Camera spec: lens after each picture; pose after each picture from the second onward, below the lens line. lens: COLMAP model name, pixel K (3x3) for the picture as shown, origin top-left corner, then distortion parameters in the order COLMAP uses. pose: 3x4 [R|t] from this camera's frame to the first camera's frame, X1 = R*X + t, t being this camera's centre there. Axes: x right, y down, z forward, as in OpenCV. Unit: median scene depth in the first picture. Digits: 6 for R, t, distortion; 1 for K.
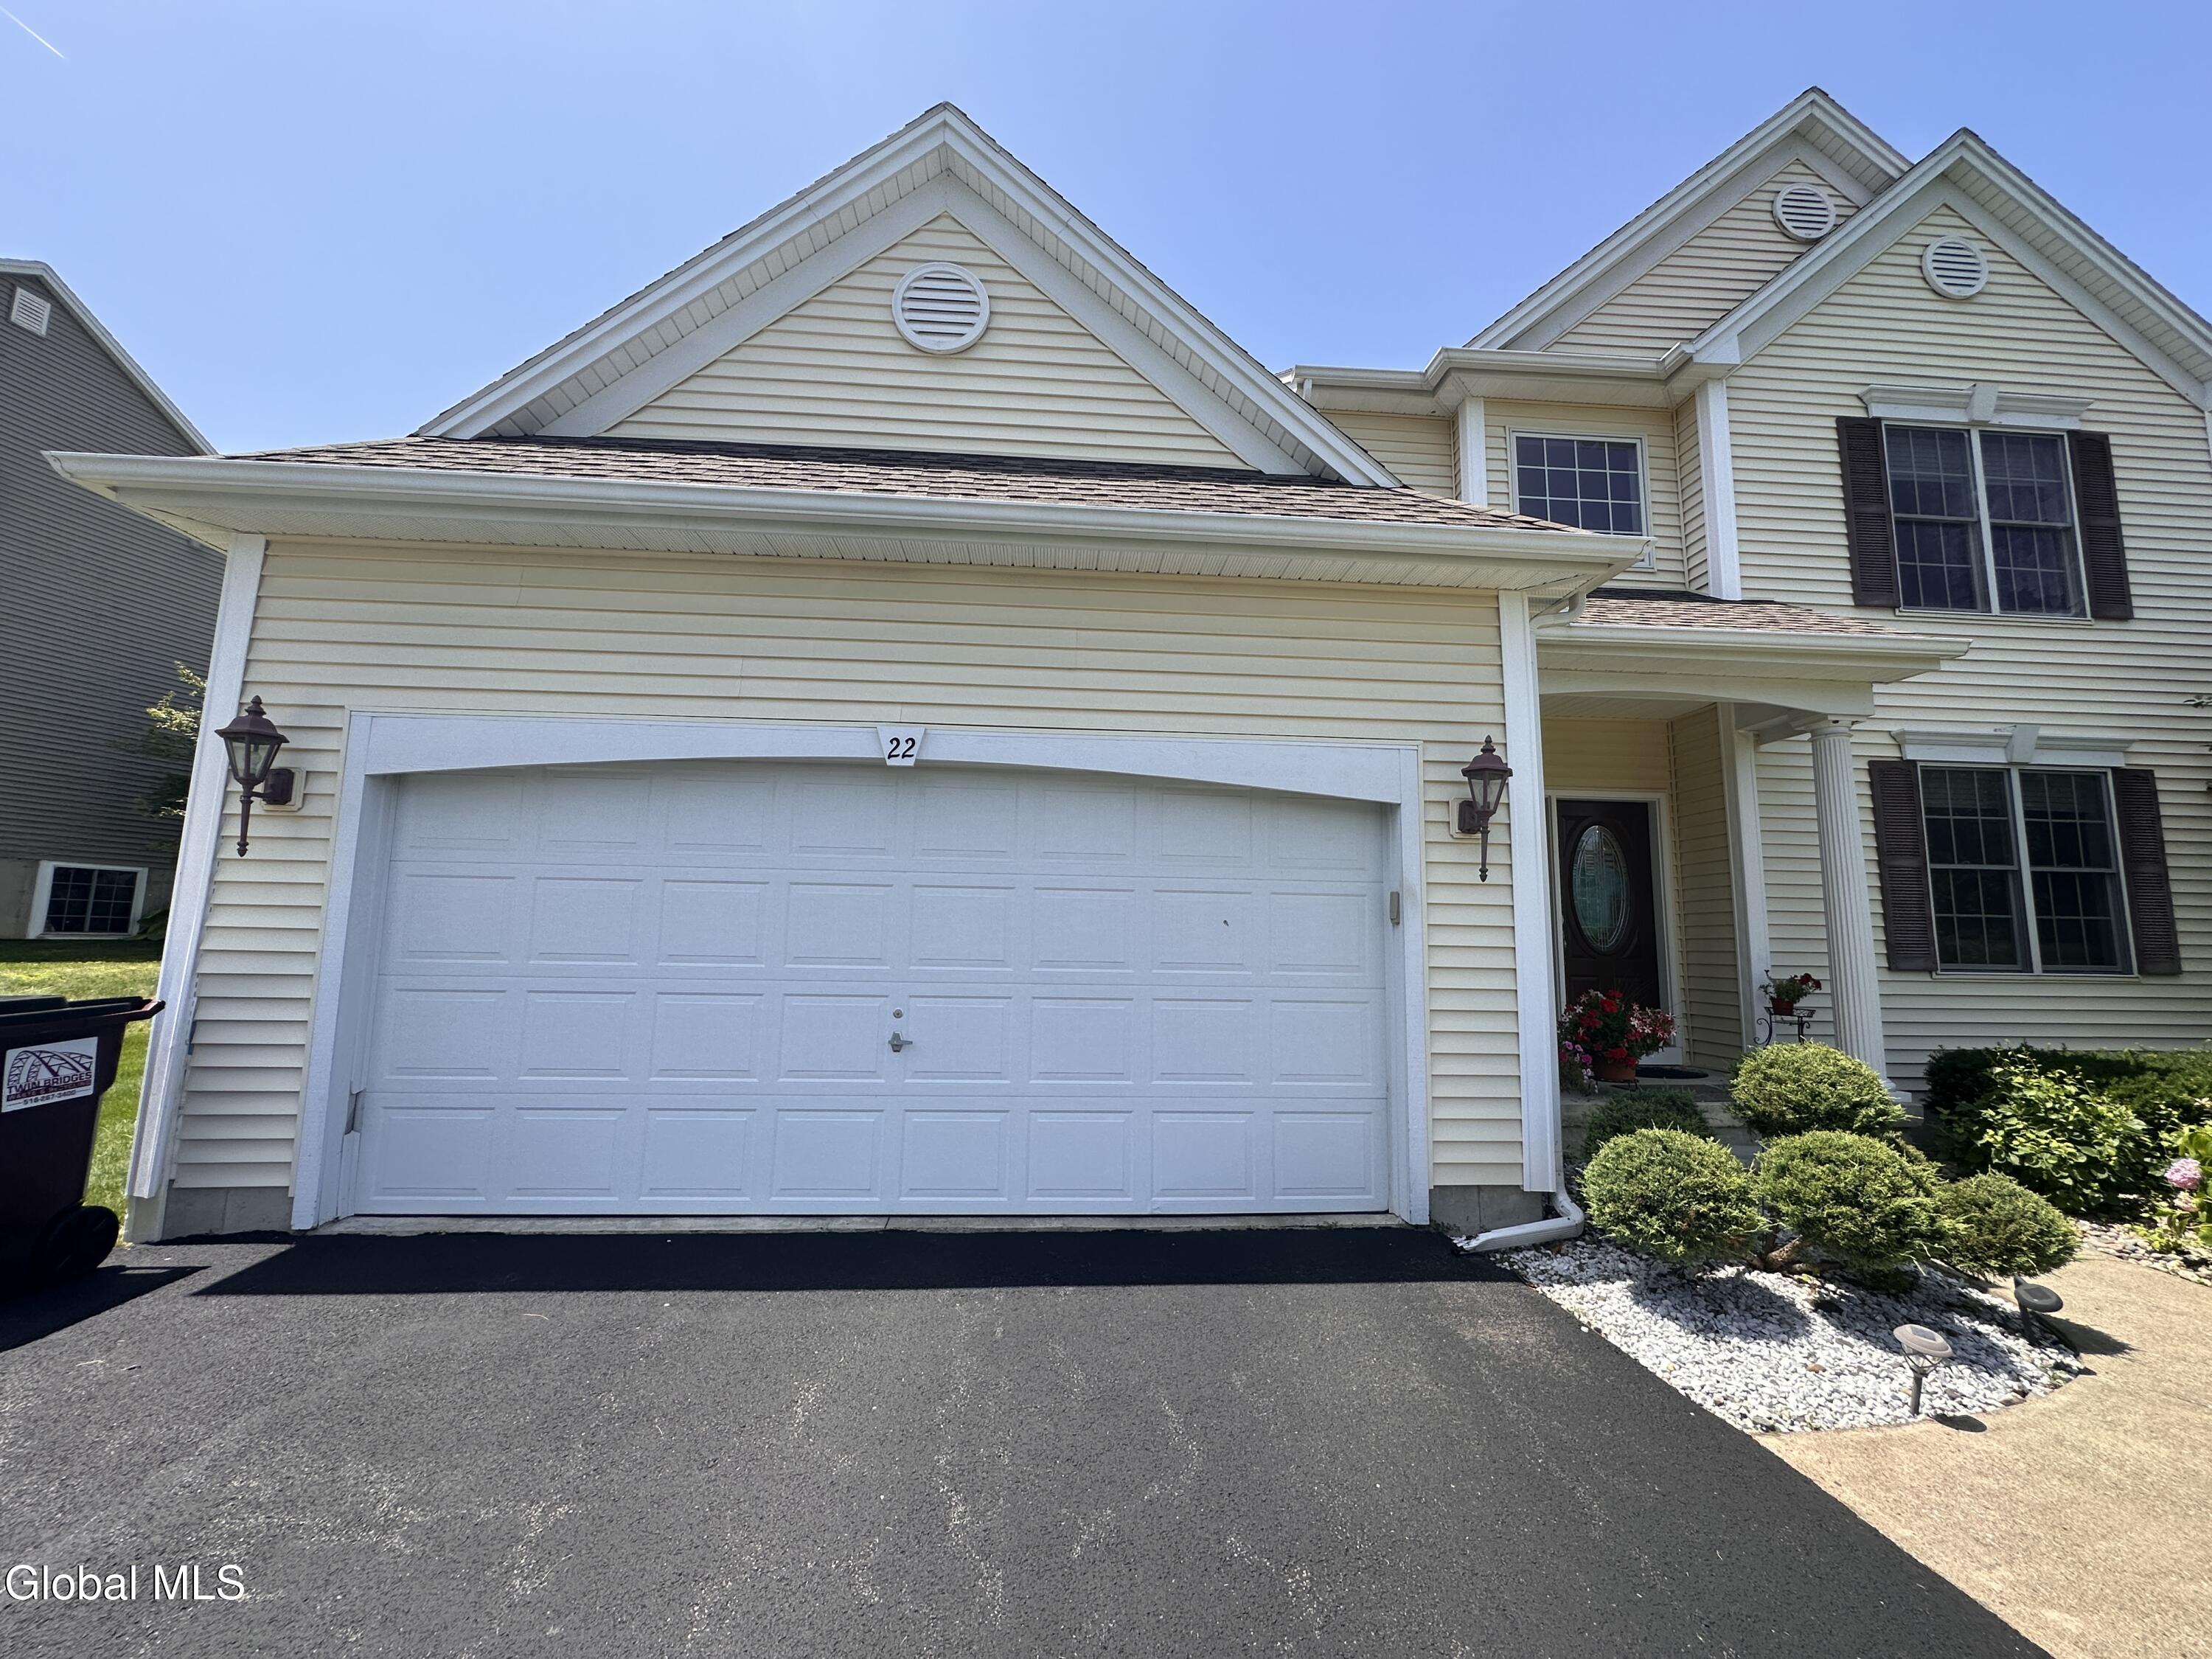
lens RADIAL K [[887.8, 0, 1101.4], [0, 887.8, 832.1], [0, 0, 1]] dist [-0.001701, 0.000341]
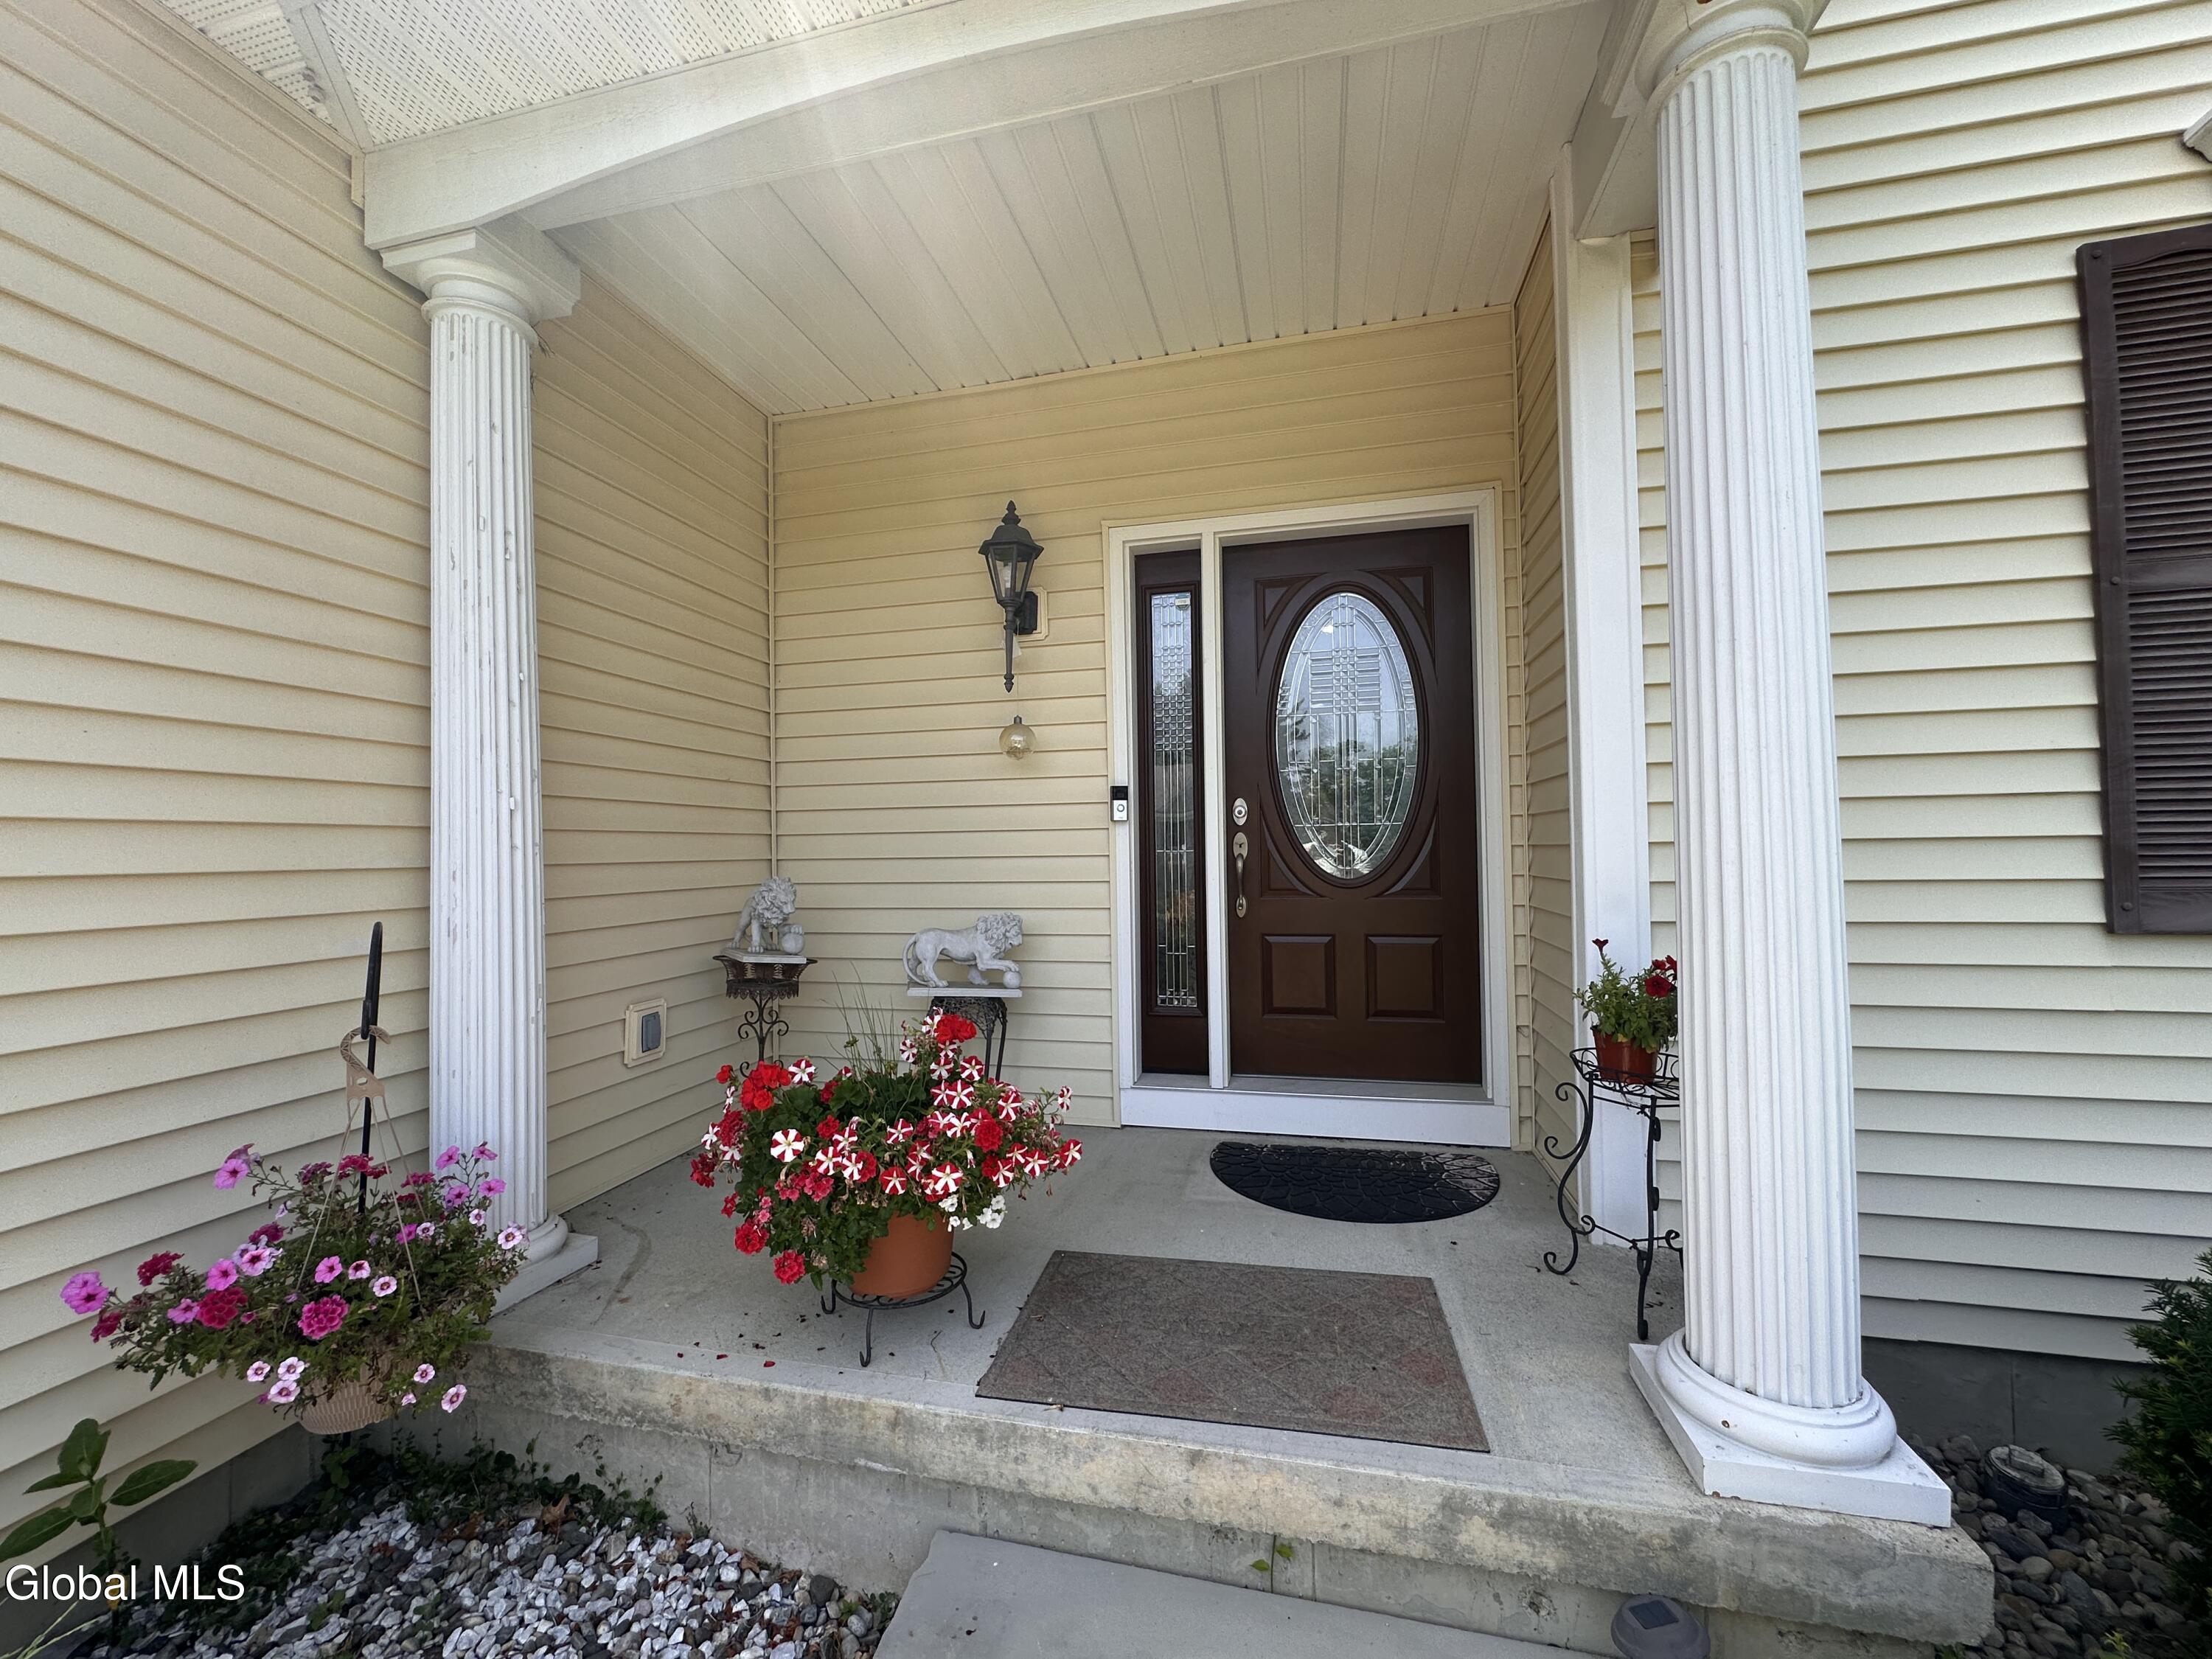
lens RADIAL K [[887.8, 0, 1100.5], [0, 887.8, 827.9], [0, 0, 1]] dist [-0.001701, 0.000341]
pose [[0.949715, -0.037456, -0.310866, 0.868335], [0.069813, 0.993157, 0.093619, 0.087708], [0.305232, -0.110614, 0.945832, 0.808549]]
